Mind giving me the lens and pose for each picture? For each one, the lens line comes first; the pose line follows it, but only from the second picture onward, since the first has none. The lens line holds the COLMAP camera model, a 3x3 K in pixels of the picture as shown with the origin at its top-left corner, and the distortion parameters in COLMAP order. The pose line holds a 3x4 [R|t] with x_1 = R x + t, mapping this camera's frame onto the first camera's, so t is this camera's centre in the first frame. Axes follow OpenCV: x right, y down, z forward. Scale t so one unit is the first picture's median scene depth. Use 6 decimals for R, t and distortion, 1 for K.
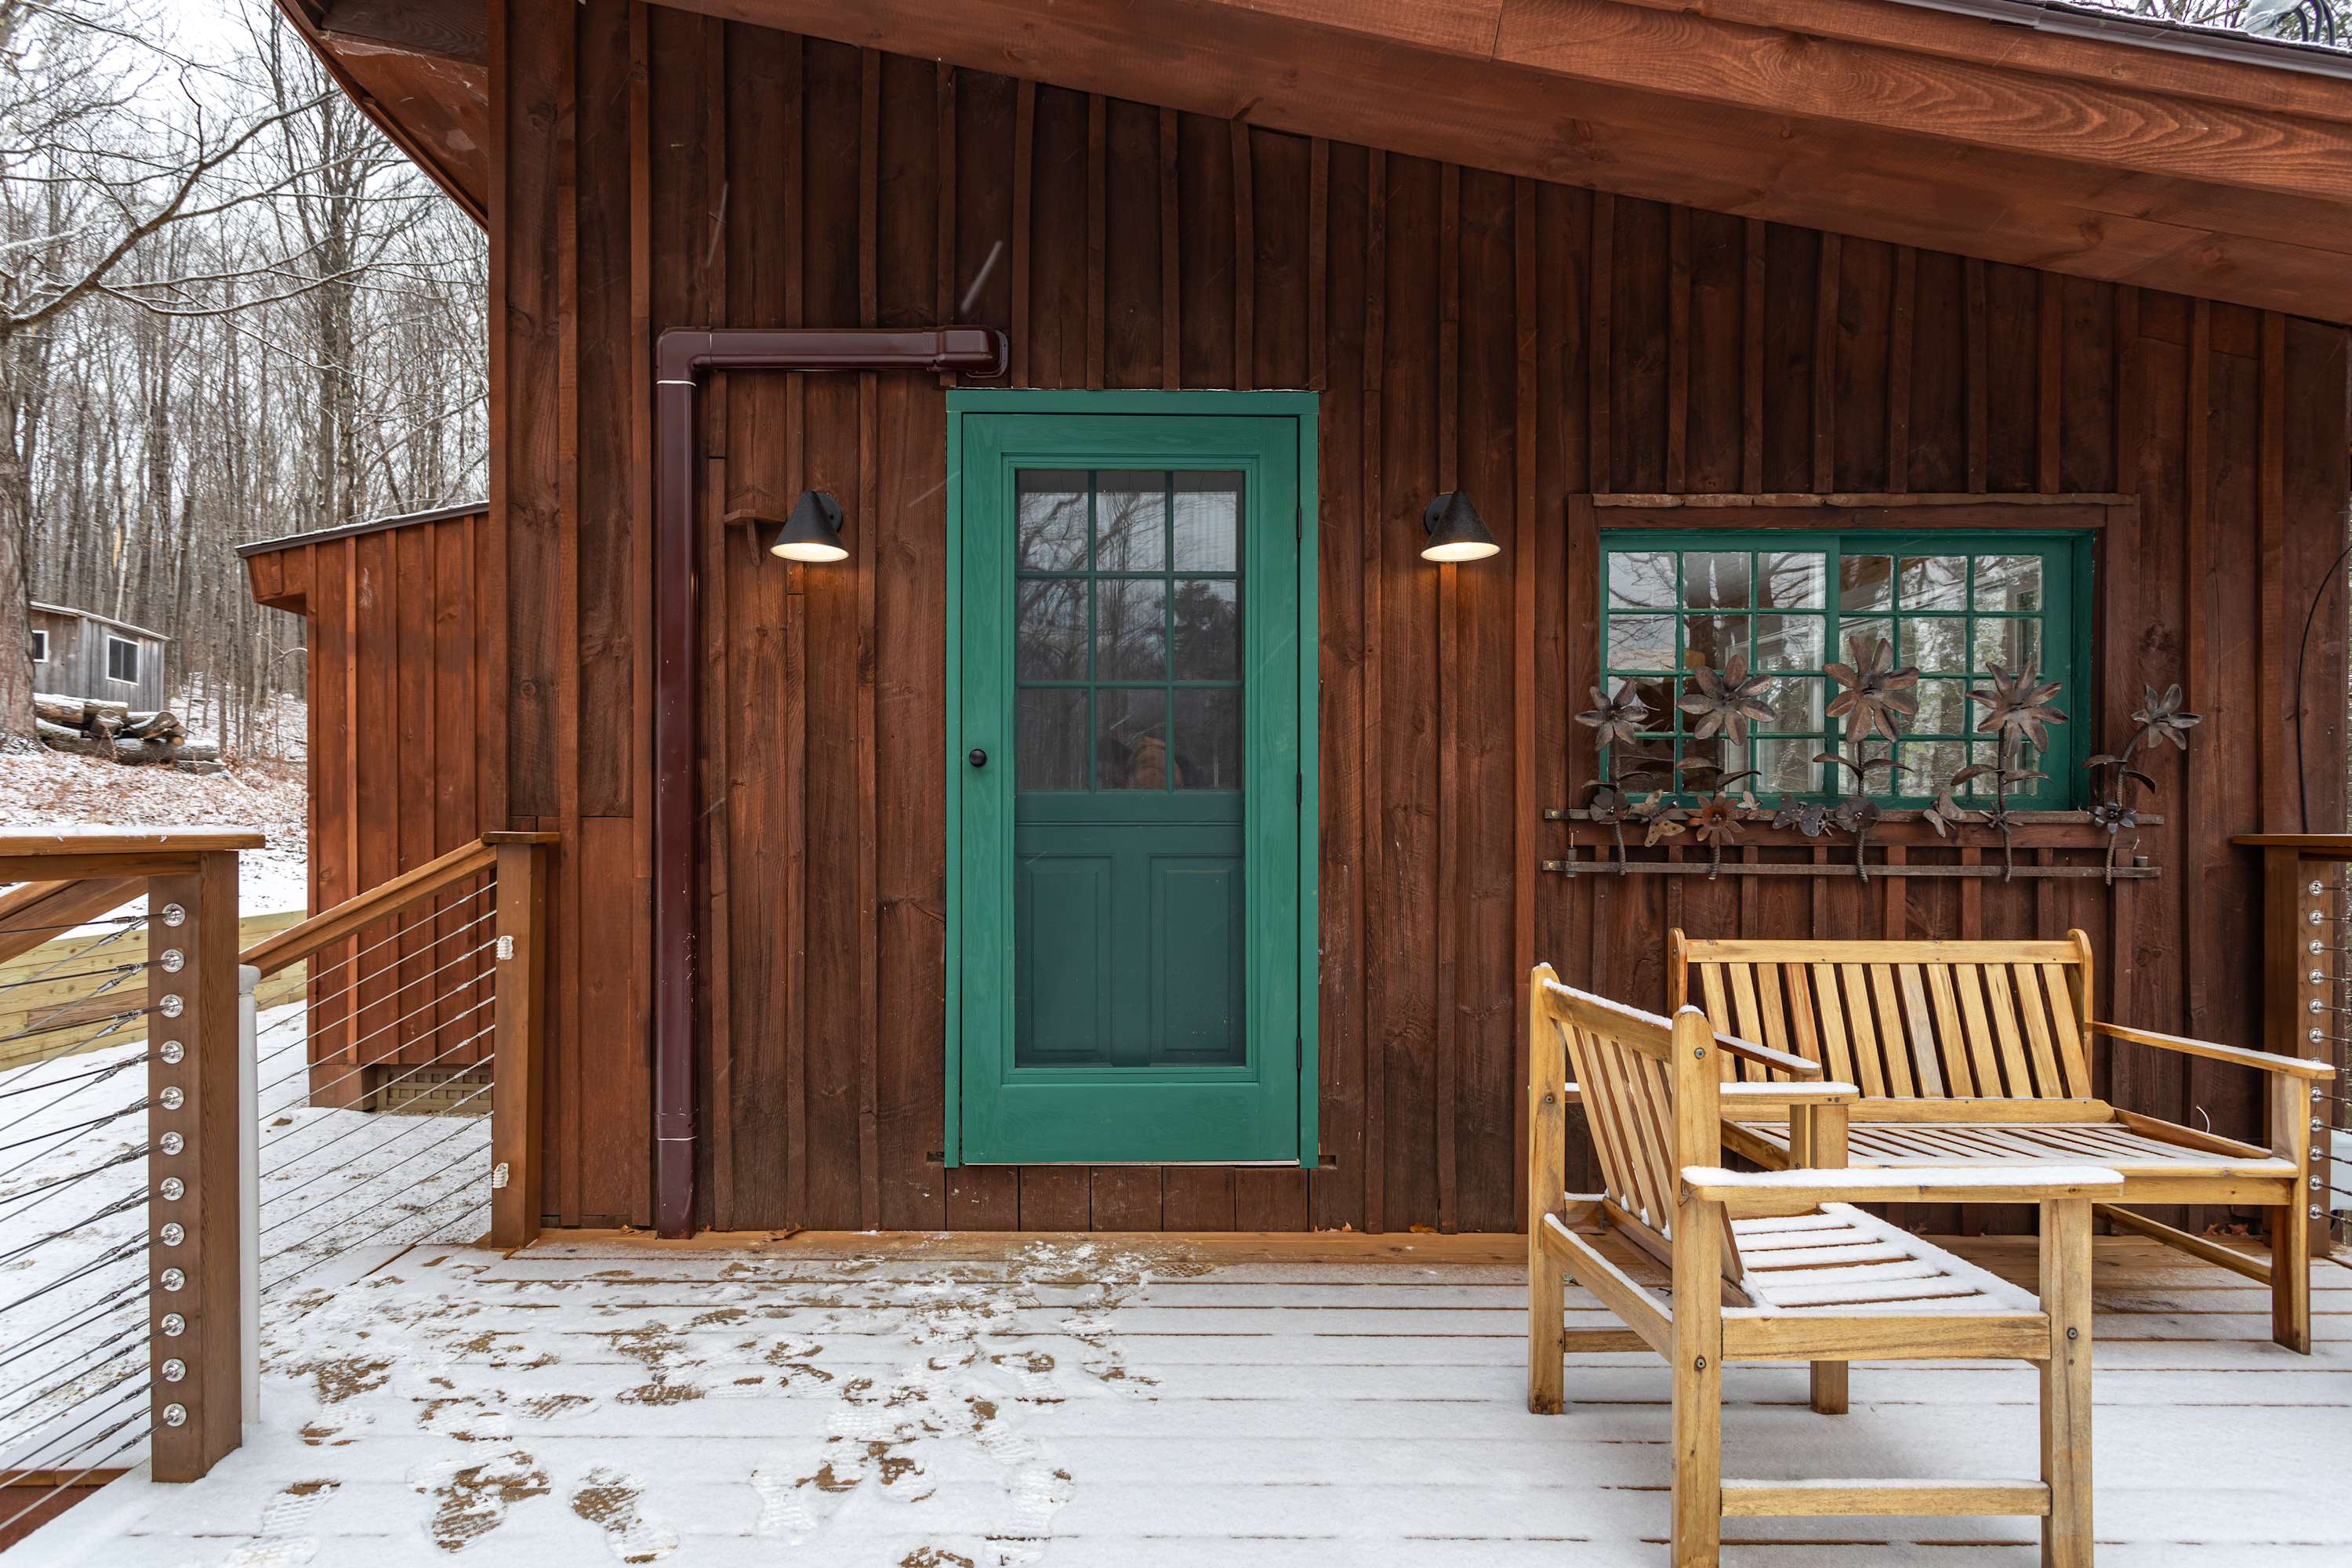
lens RADIAL K [[1140.6, 0, 1104.2], [0, 1140.6, 822.8], [0, 0, 1]] dist [0.003309, 0.000569]
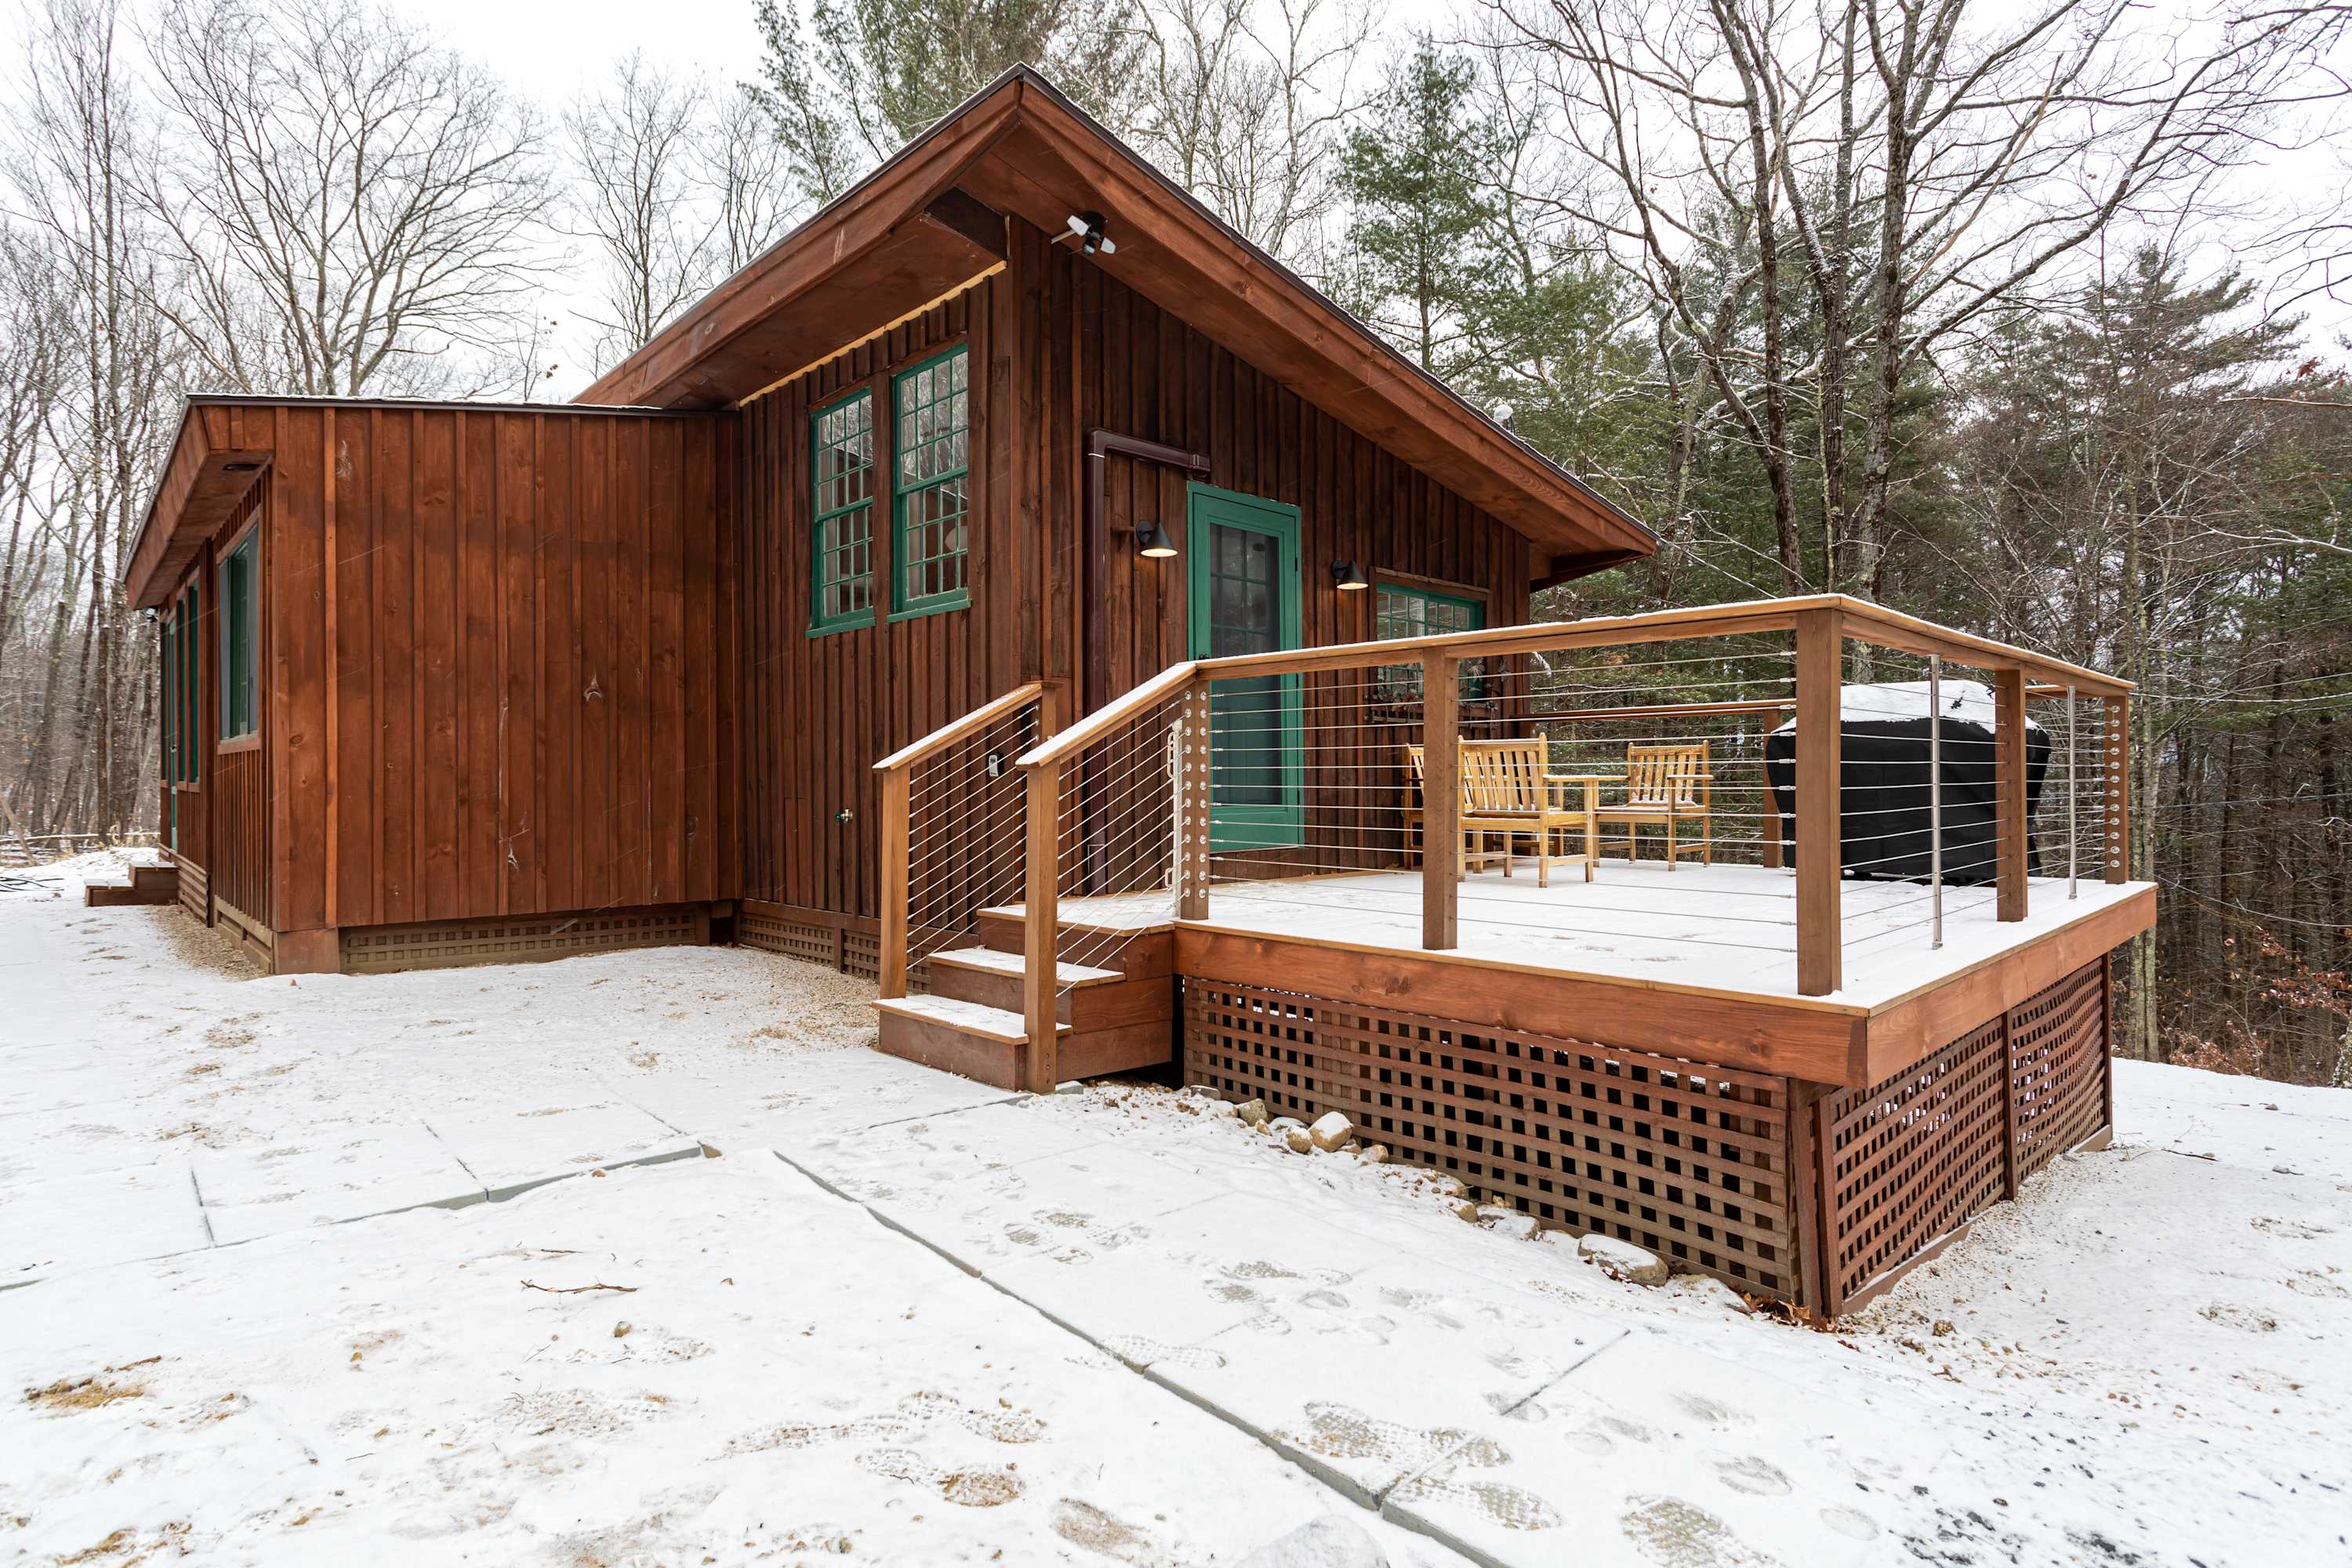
lens RADIAL K [[1173.8, 0, 1117.5], [0, 1173.8, 776.4], [0, 0, 1]] dist [-0.015823, 0.006307]
pose [[0.745549, -0.000907, 0.666450, -1.663079], [-0.000802, 0.999997, 0.002258, 0.156056], [-0.666450, -0.002218, 0.745546, -0.508014]]
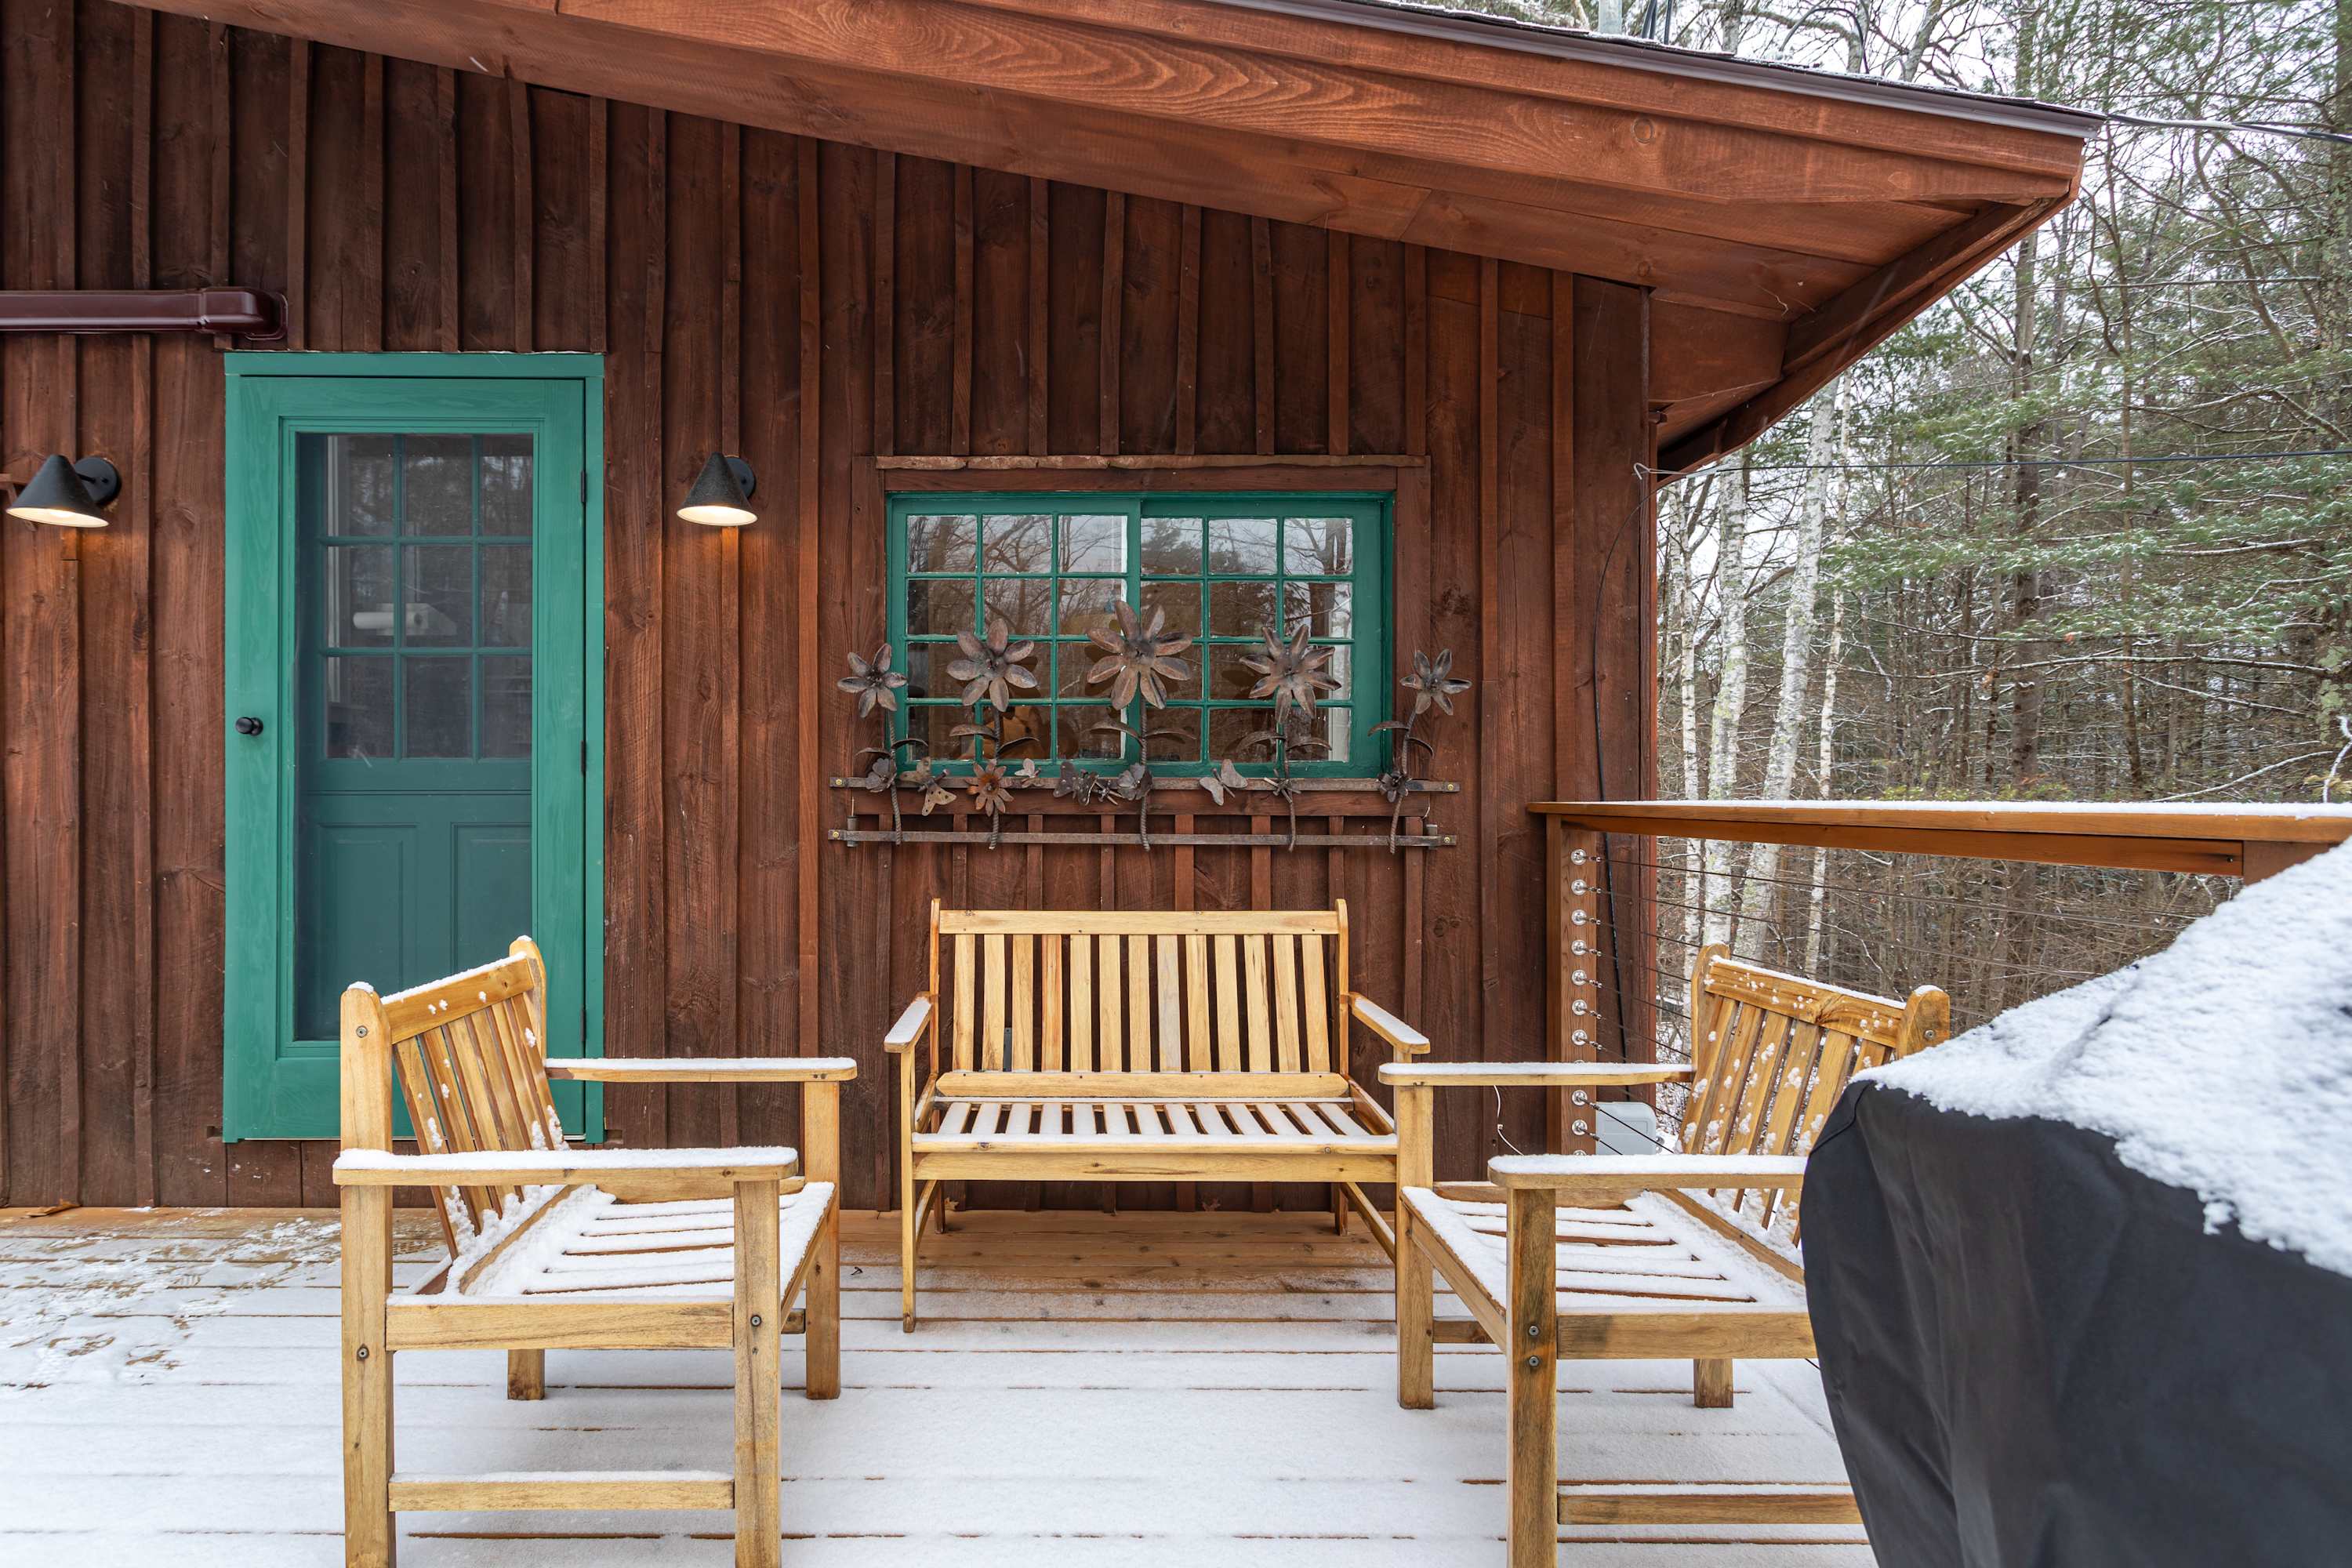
lens RADIAL K [[1140.5, 0, 1176.0], [0, 1140.5, 784.0], [0, 0, 1]] dist [-0.004650, 0.005931]
pose [[0.999978, -0.001300, -0.006581, 0.692480], [0.001275, 0.999992, -0.003791, -0.002030], [0.006586, 0.003783, 0.999971, 0.021634]]
